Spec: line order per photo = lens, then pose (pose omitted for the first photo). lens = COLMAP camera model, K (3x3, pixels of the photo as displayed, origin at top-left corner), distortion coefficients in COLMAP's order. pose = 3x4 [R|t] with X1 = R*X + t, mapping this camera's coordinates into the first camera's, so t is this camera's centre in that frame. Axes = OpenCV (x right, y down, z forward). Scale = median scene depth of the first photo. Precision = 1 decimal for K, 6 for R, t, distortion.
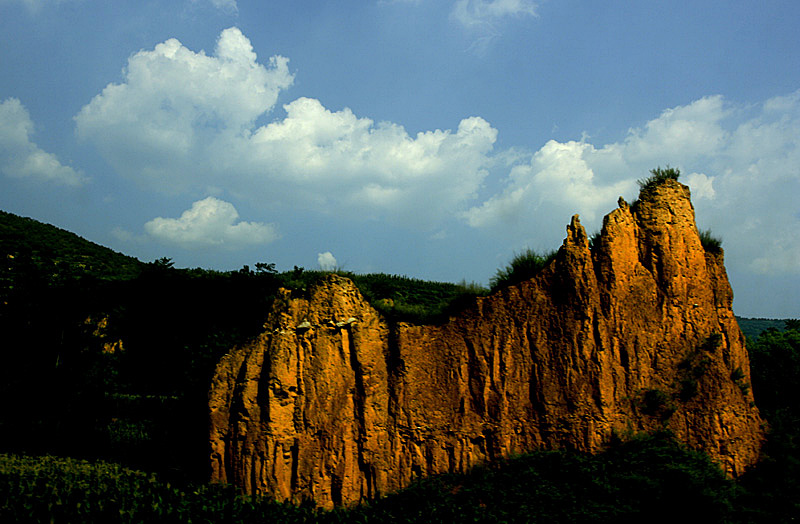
lens RADIAL K [[756.8, 0, 400.0], [0, 756.8, 262.0], [0, 0, 1]] dist [-0.064519, 0.016966]
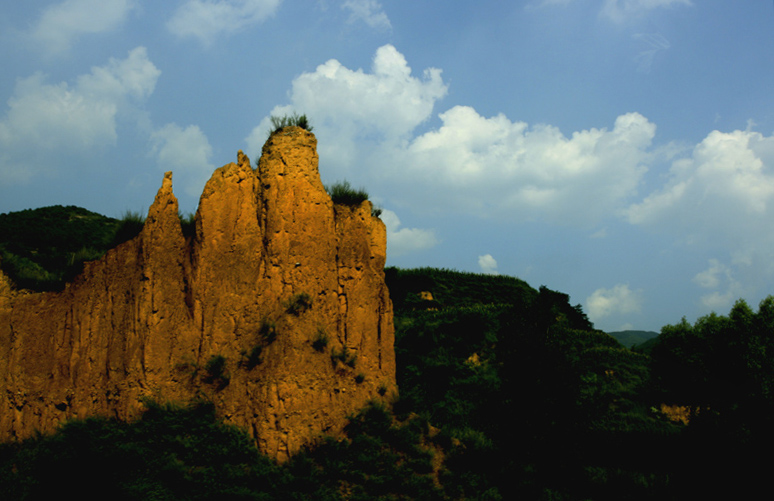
lens RADIAL K [[739.6, 0, 387.0], [0, 739.6, 250.5], [0, 0, 1]] dist [-0.107382, 0.012158]
pose [[0.974055, -0.034825, -0.223615, 0.697123], [0.030656, 0.999286, -0.022089, 0.064527], [0.224224, 0.014661, 0.974427, 0.172273]]
